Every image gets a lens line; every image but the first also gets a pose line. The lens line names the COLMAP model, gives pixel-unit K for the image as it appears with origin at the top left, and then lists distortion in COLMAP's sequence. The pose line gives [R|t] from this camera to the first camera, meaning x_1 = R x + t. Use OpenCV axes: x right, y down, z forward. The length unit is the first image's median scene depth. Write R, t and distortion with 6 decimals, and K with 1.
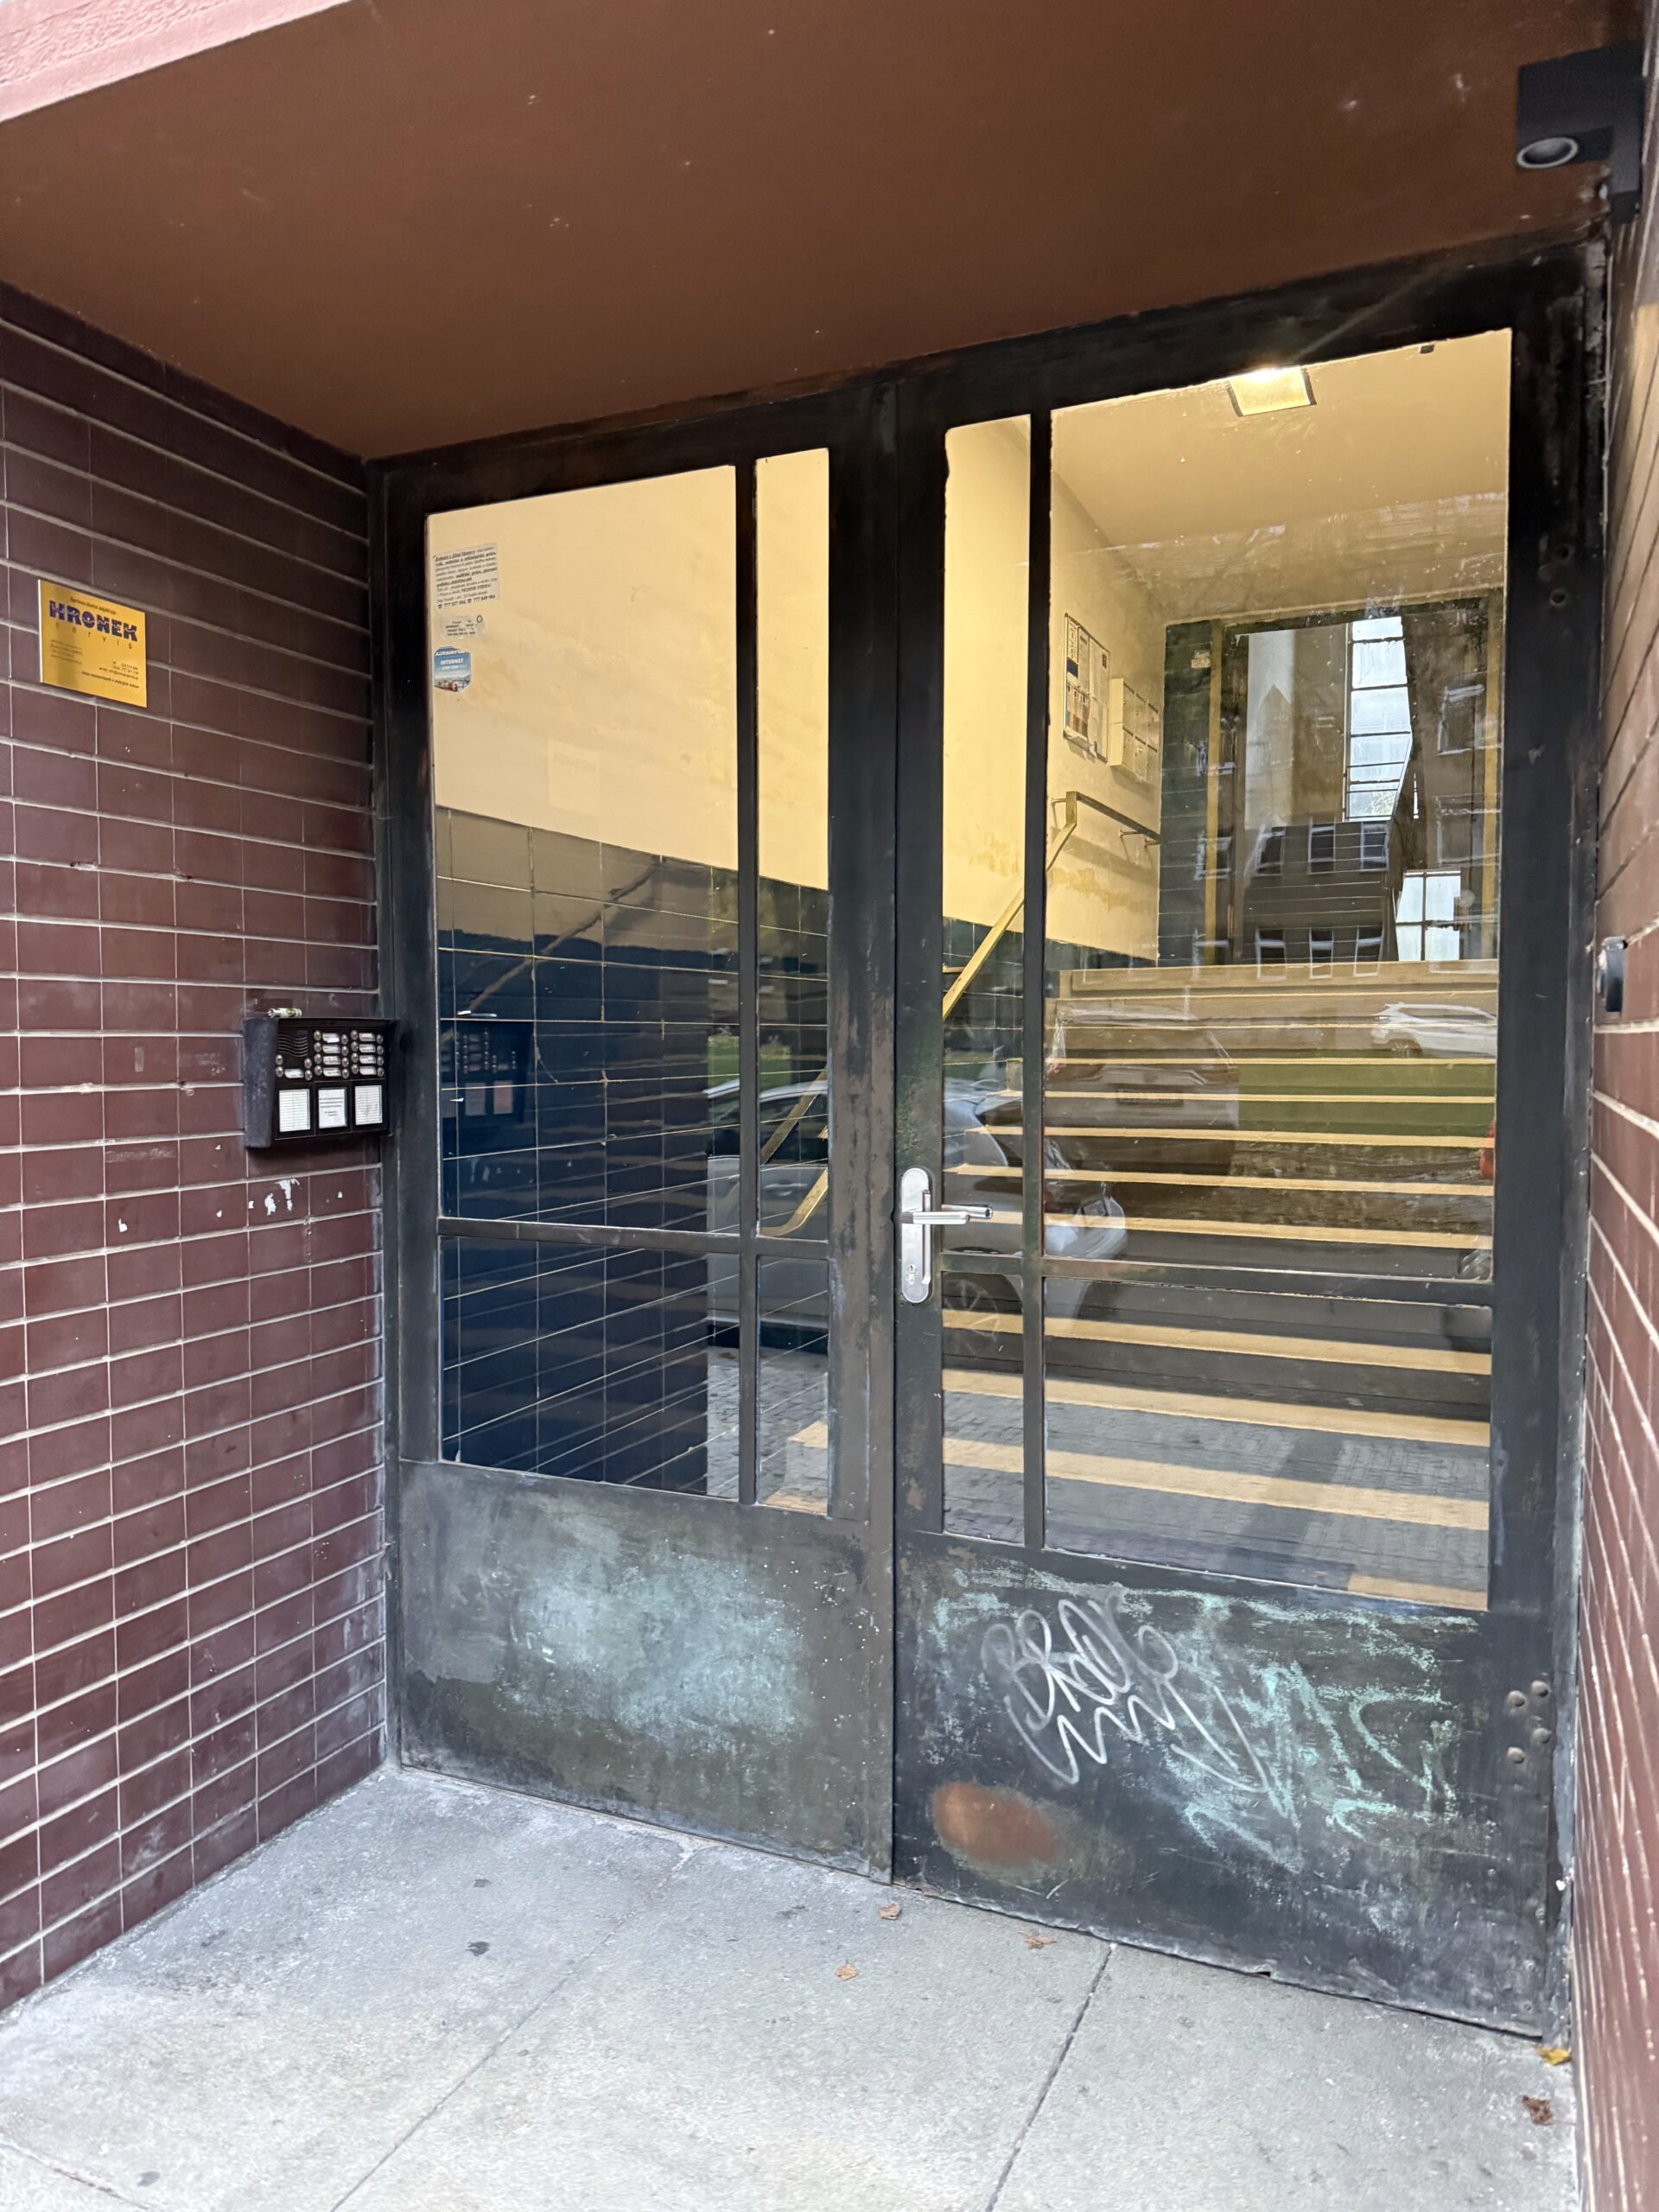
lens RADIAL K [[1548.4, 0, 814.8], [0, 1548.4, 1108.8], [0, 0, 1]] dist [0.033033, -0.052659]
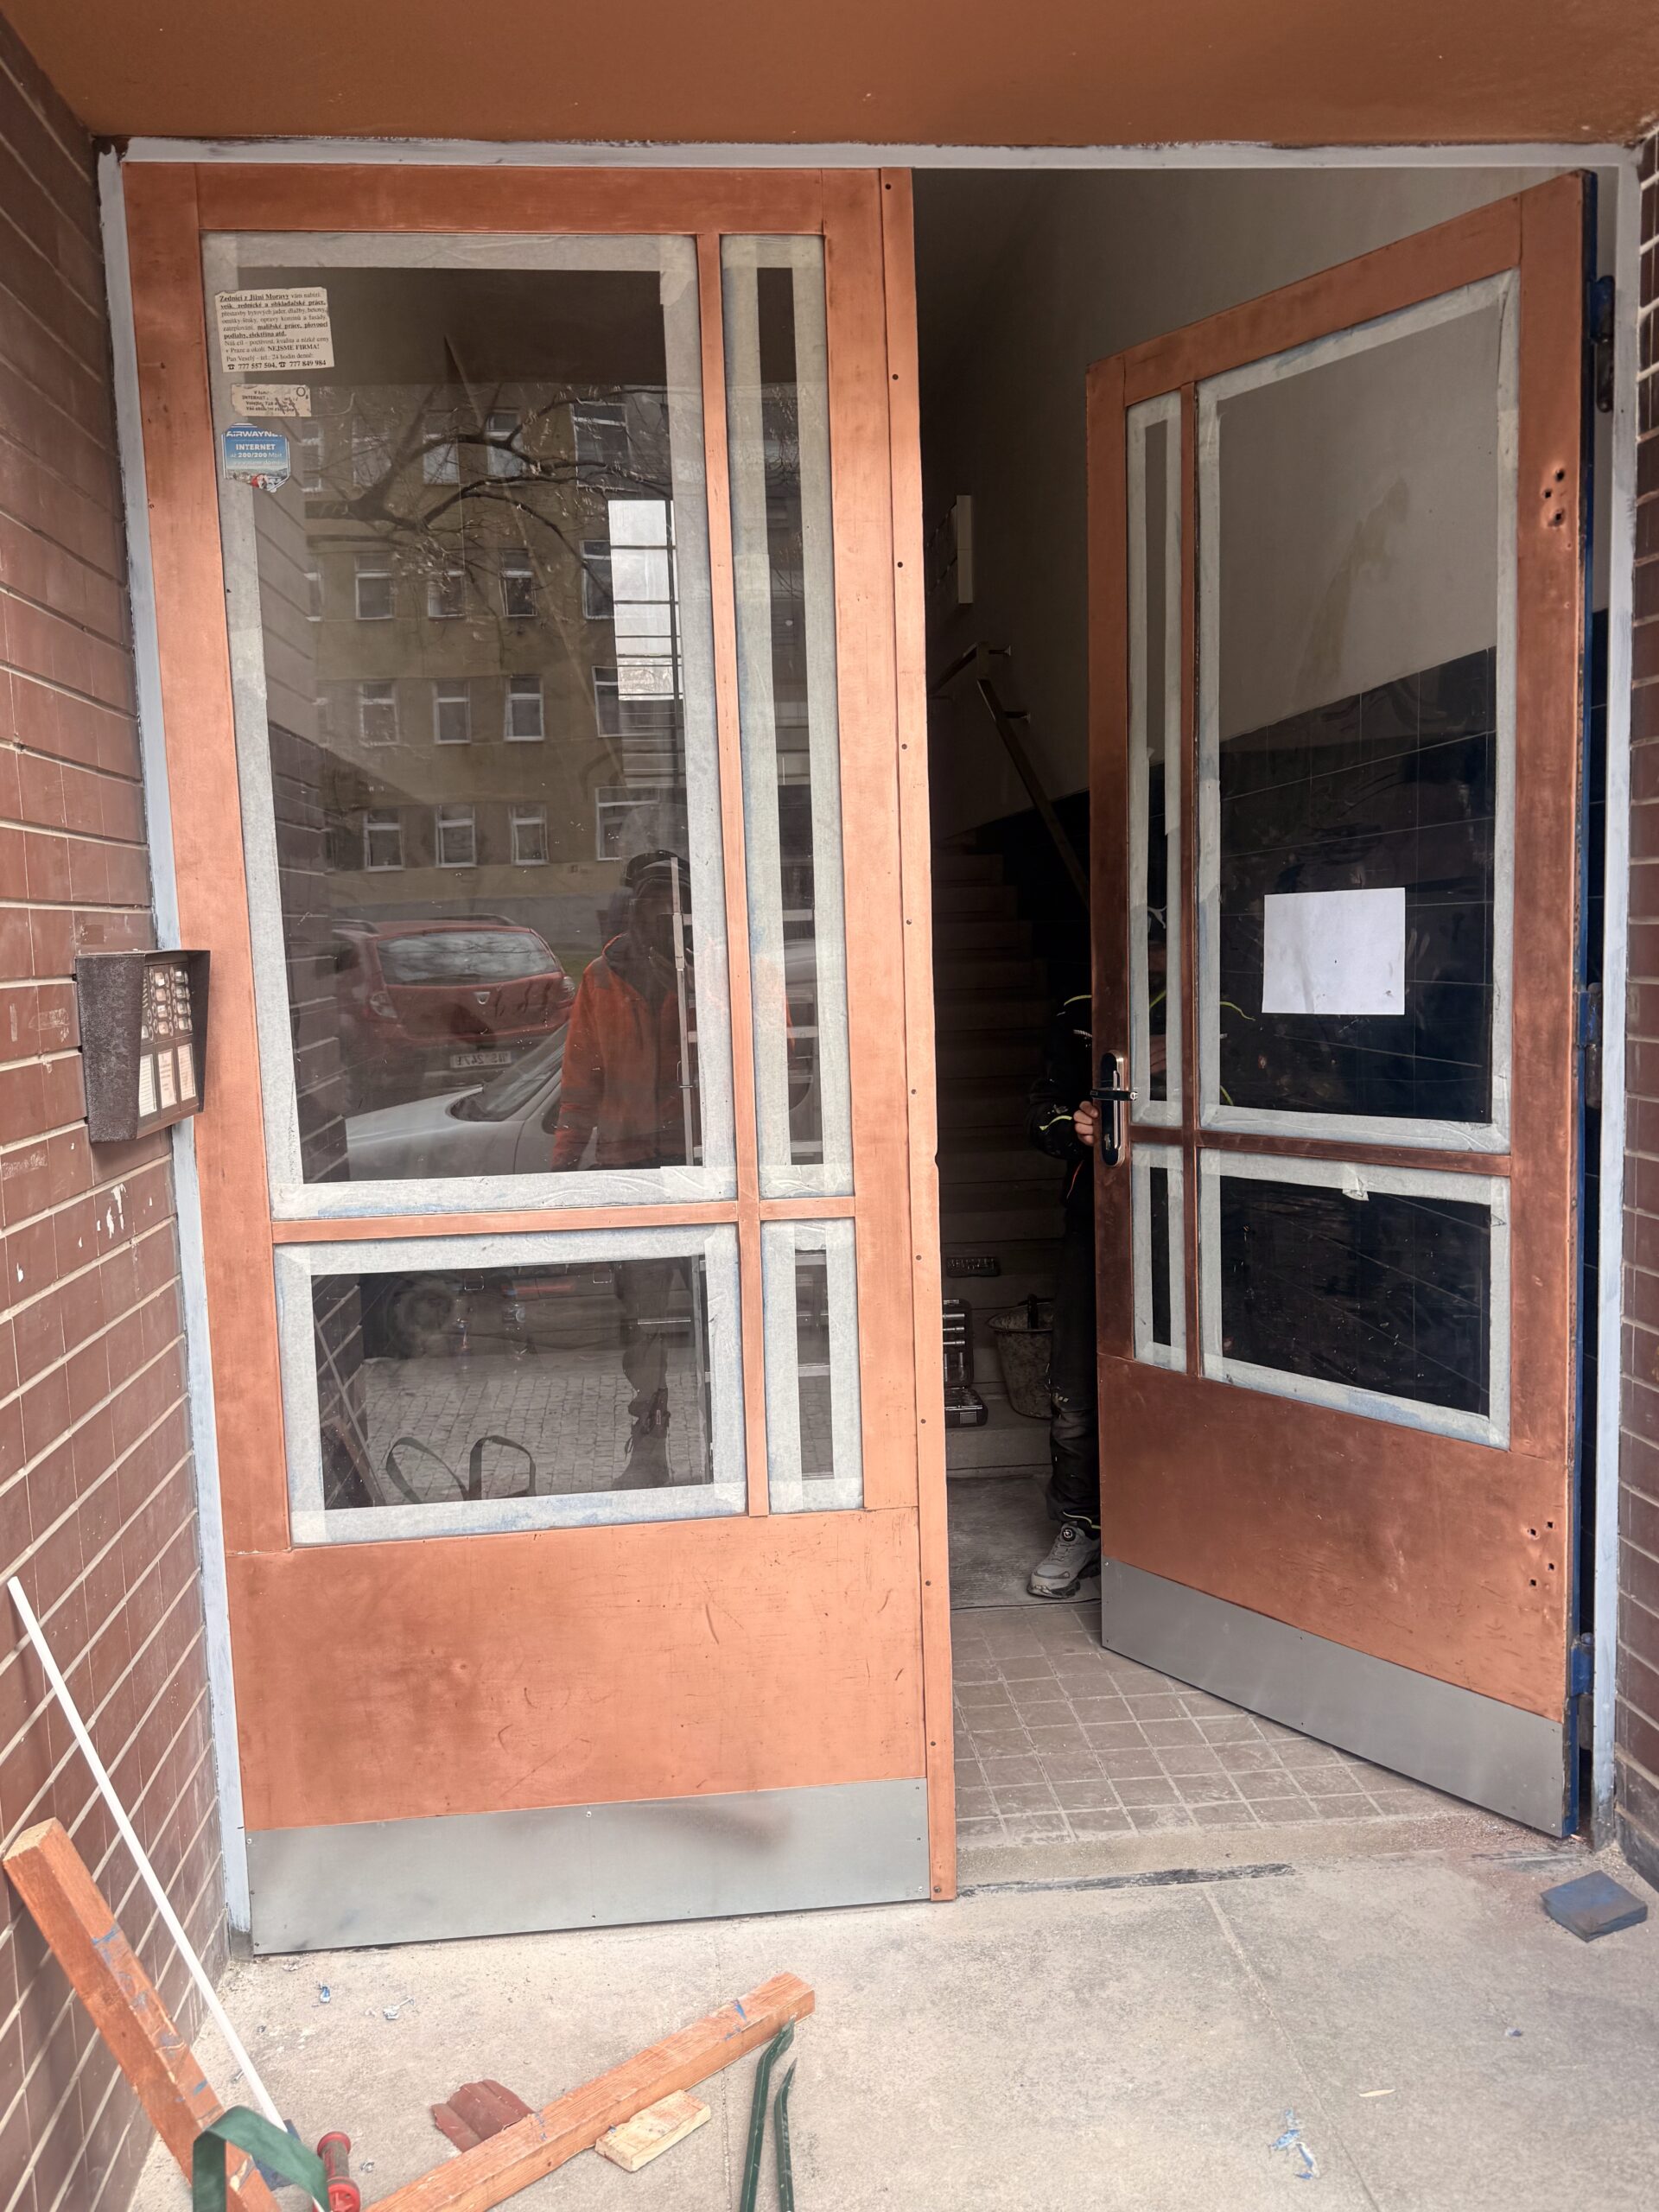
lens RADIAL K [[1811.1, 0, 851.1], [0, 1811.1, 1125.0], [0, 0, 1]] dist [0.034531, -0.060826]
pose [[0.867615, -0.082405, 0.490360, -0.508142], [0.054537, 0.995993, 0.070880, -0.024278], [-0.494236, -0.034754, 0.868633, 0.144069]]
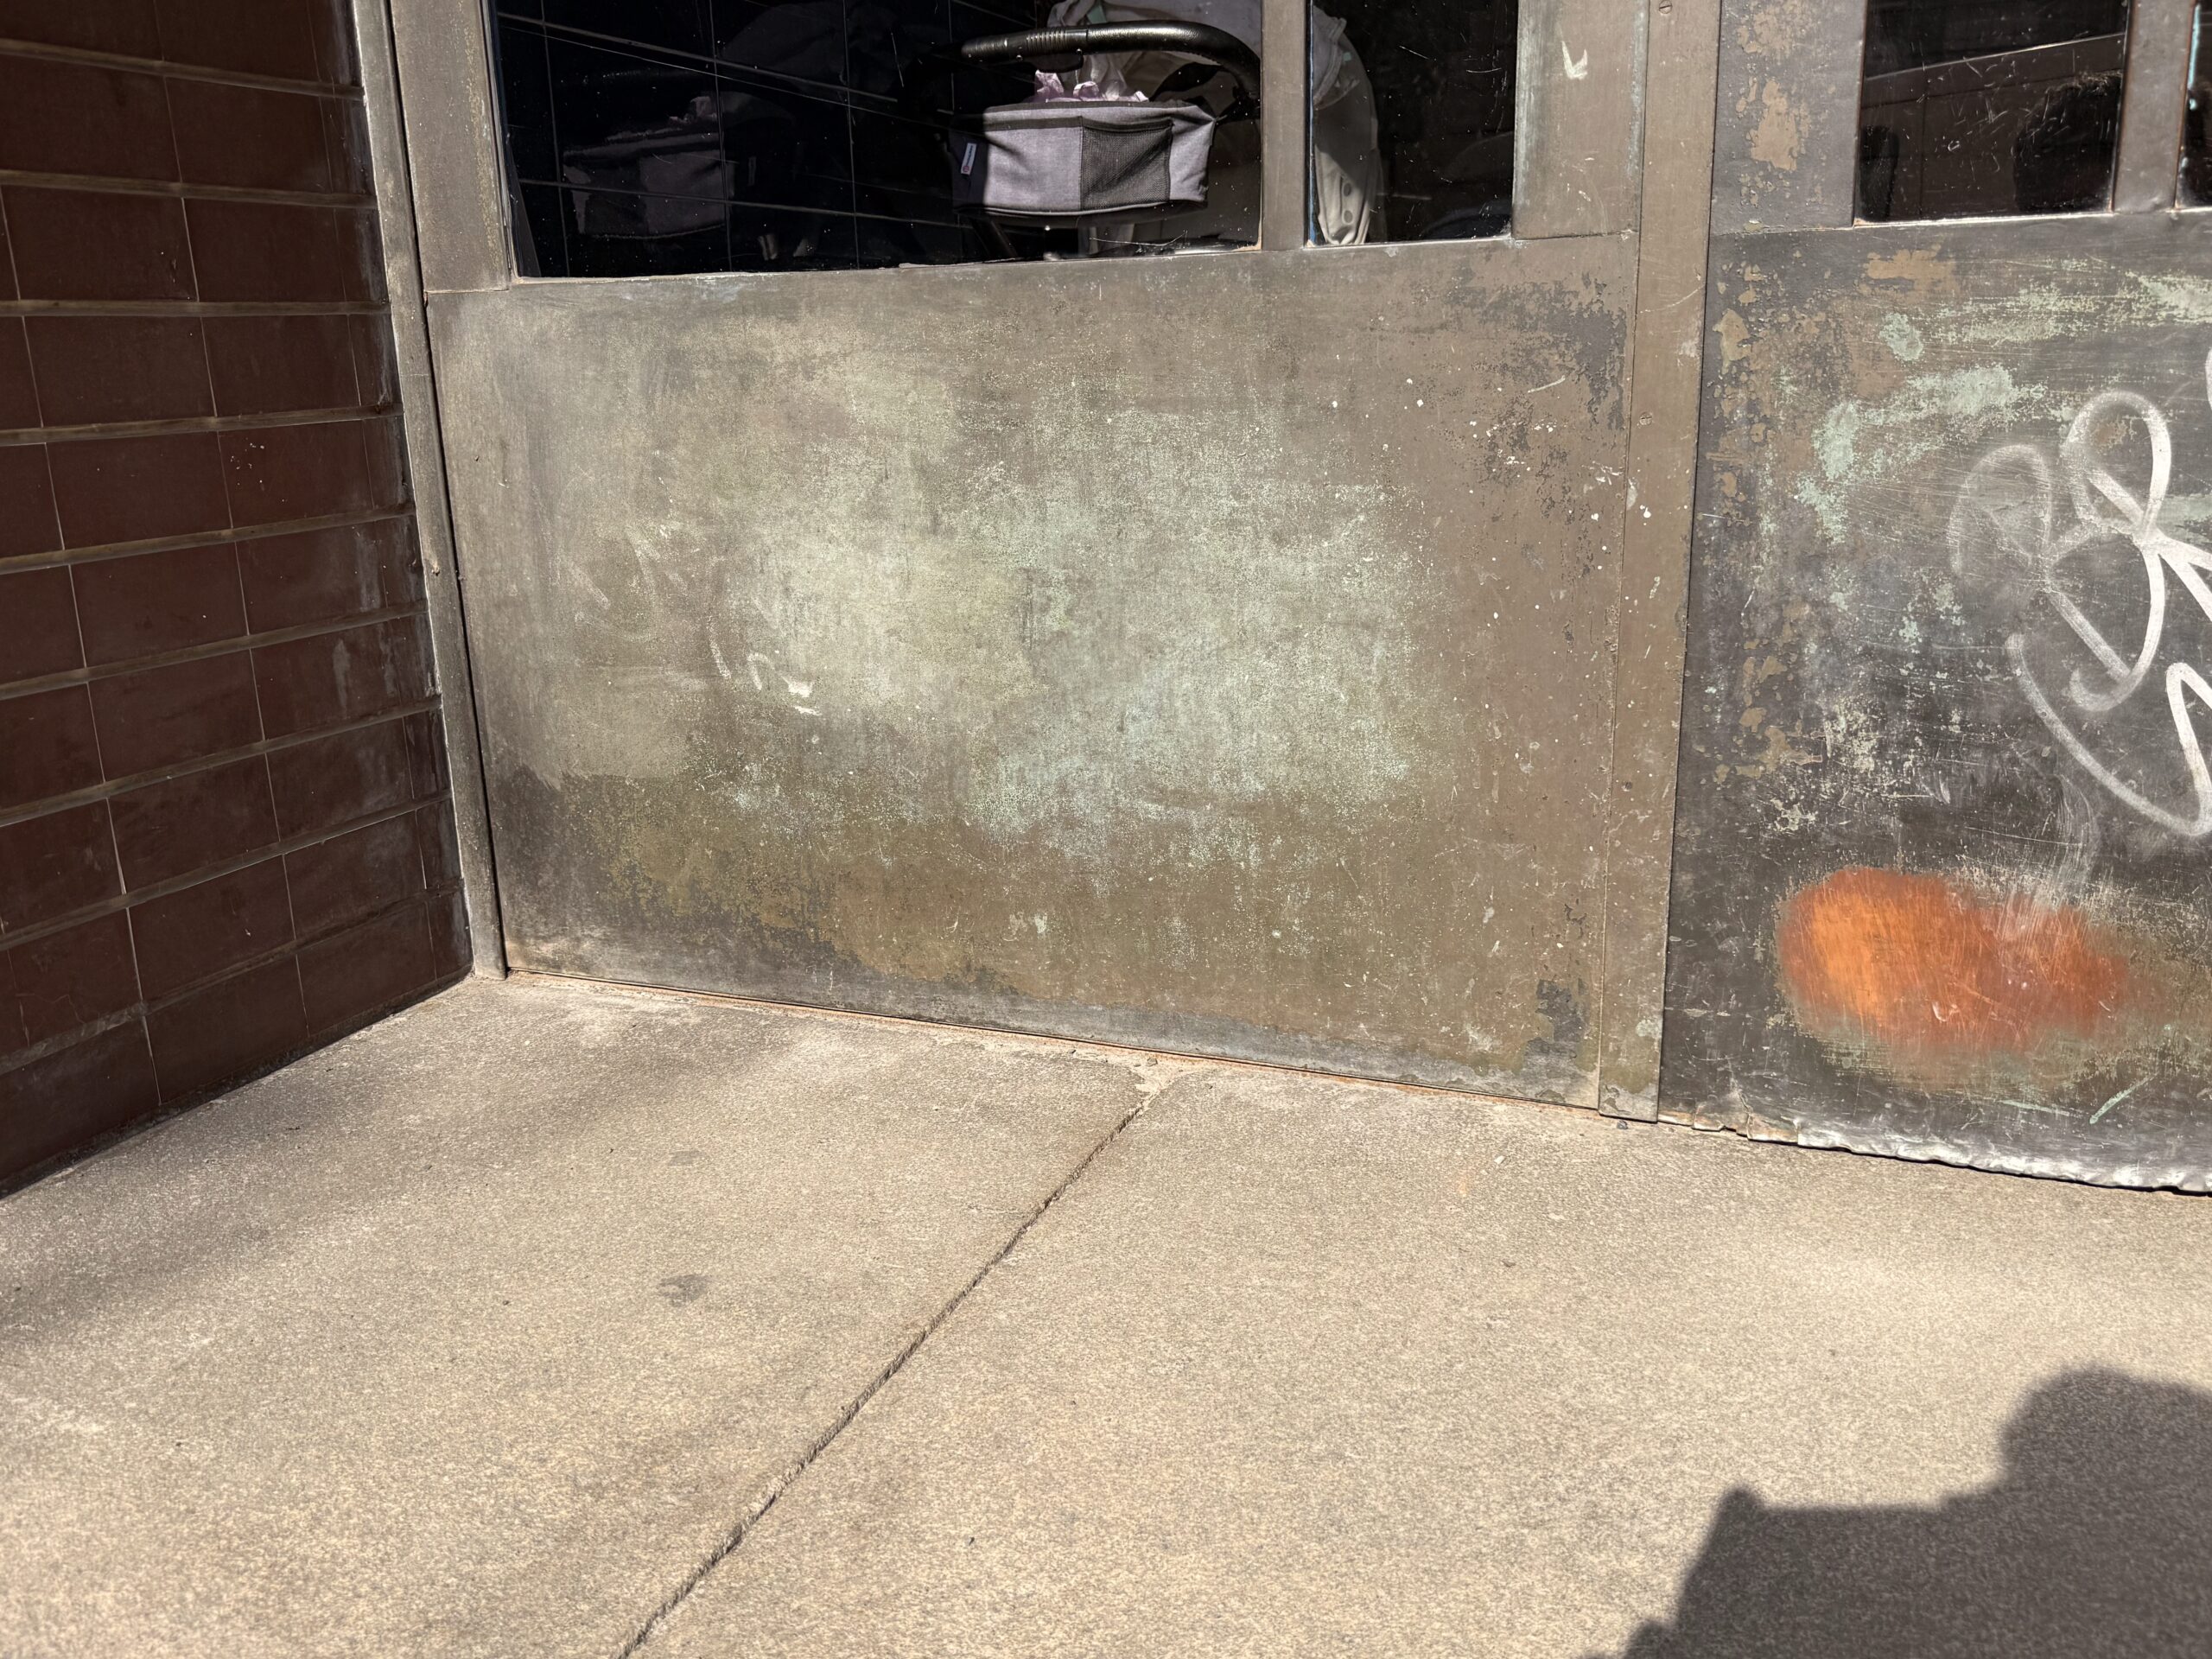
lens RADIAL K [[1811.1, 0, 1106.1], [0, 1811.1, 858.0], [0, 0, 1]] dist [0.034531, -0.060826]
pose [[0.999208, -0.037121, 0.014299, -0.110837], [0.032884, 0.973051, 0.228231, 0.329029], [-0.022385, -0.227580, 0.973502, 0.570153]]
